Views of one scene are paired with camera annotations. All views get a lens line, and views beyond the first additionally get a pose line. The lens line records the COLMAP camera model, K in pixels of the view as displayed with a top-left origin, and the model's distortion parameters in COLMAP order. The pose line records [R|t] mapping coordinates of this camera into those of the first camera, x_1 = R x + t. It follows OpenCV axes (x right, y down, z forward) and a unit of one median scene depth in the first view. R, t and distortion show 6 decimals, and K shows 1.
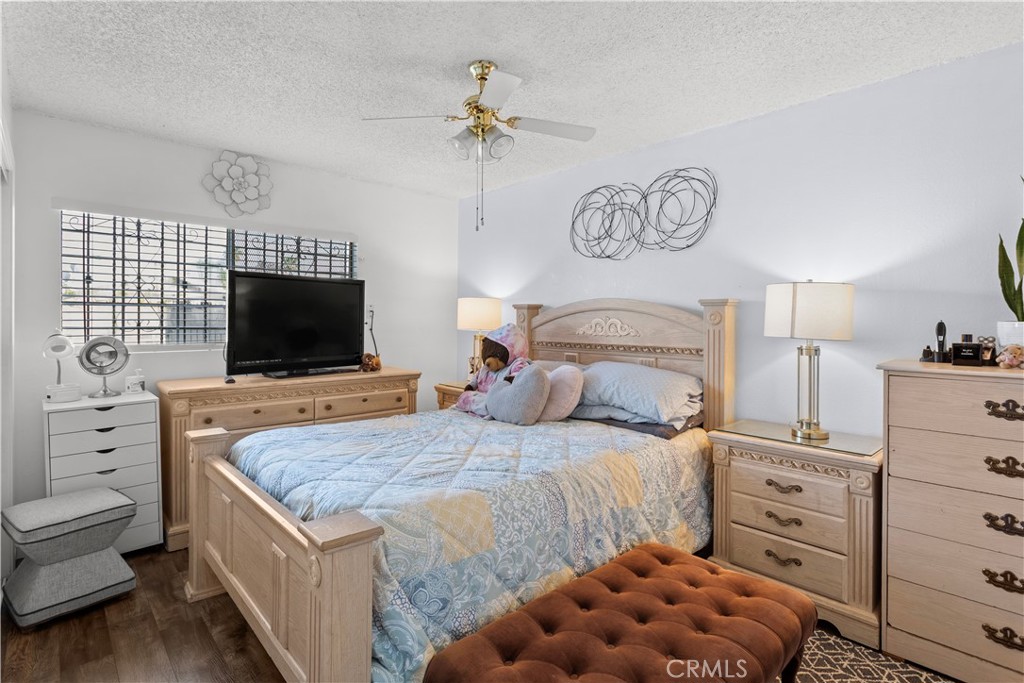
lens RADIAL K [[505.1, 0, 512.2], [0, 505.1, 323.9], [0, 0, 1]] dist [0.004126, 0.000247]
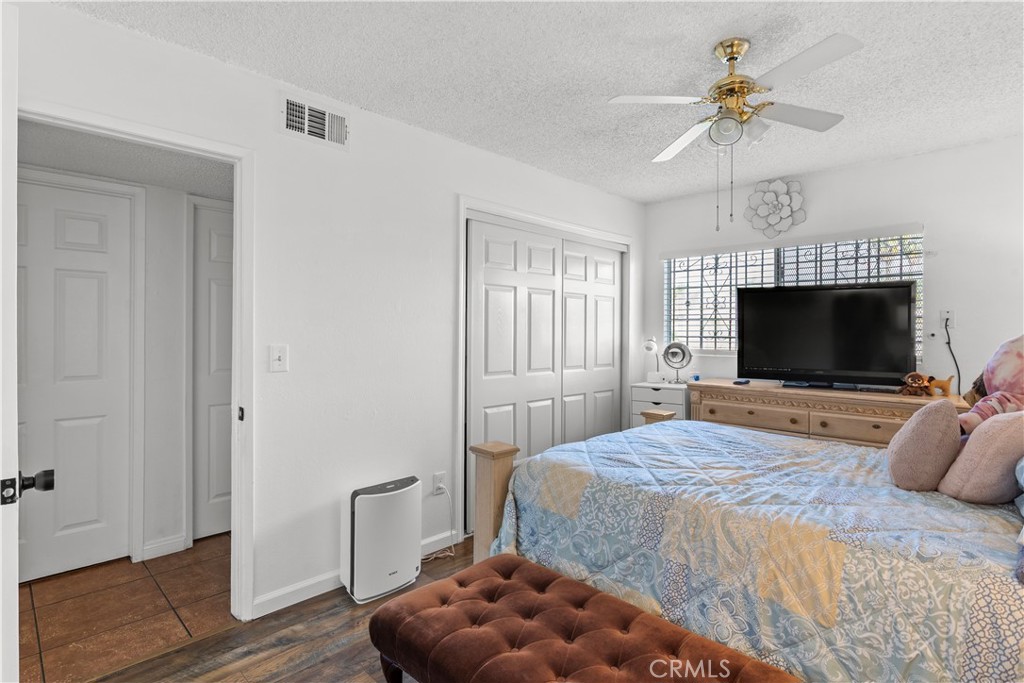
lens RADIAL K [[510.9, 0, 511.5], [0, 510.9, 335.1], [0, 0, 1]] dist [-0.011063, 0.006038]
pose [[0.048598, 0.001347, -0.998818, 0.569236], [-0.013455, 0.999909, 0.000694, 0.009051], [0.998728, 0.013405, 0.048612, 0.398402]]
